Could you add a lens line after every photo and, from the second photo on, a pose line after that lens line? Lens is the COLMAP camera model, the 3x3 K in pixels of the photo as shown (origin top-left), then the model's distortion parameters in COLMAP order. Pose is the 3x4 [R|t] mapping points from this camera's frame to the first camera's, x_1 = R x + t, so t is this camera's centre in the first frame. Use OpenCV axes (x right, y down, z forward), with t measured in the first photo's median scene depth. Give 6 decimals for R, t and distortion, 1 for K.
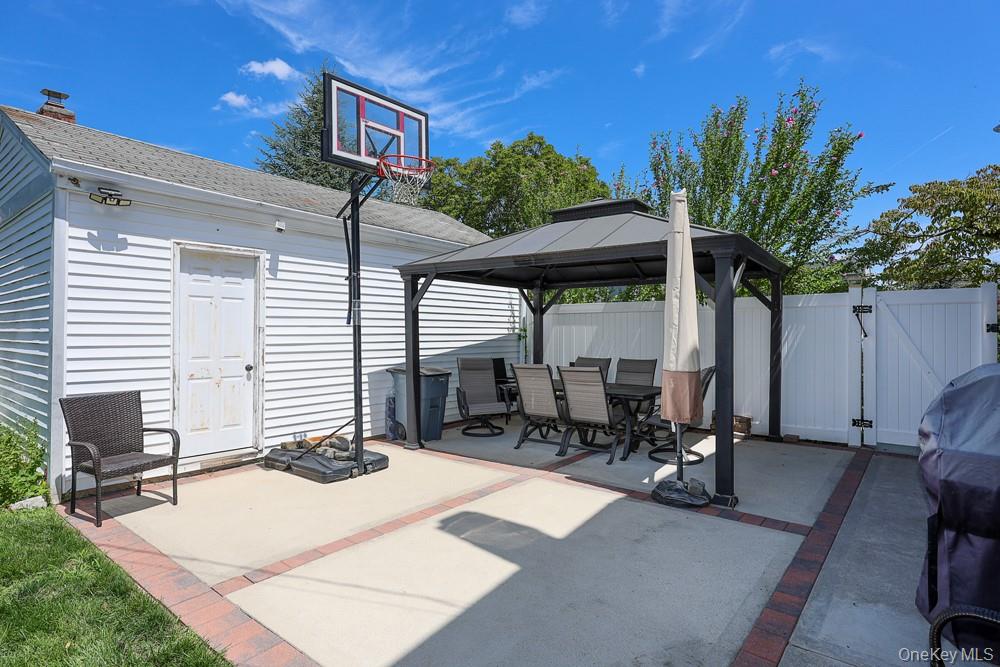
lens RADIAL K [[556.3, 0, 496.1], [0, 556.3, 327.3], [0, 0, 1]] dist [-0.001806, 0.000130]
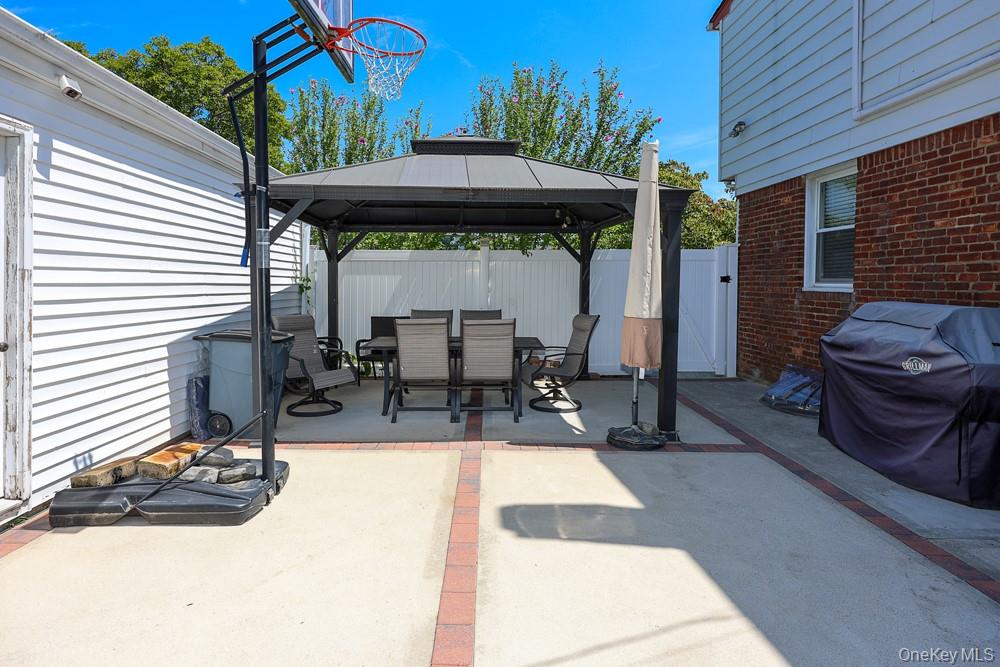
lens RADIAL K [[559.1, 0, 496.6], [0, 559.1, 290.7], [0, 0, 1]] dist [-0.001862, 0.001693]
pose [[0.767149, -0.007600, 0.641424, -0.422208], [-0.004516, 0.999841, 0.017247, 0.008893], [-0.641453, -0.016128, 0.766993, 0.302447]]
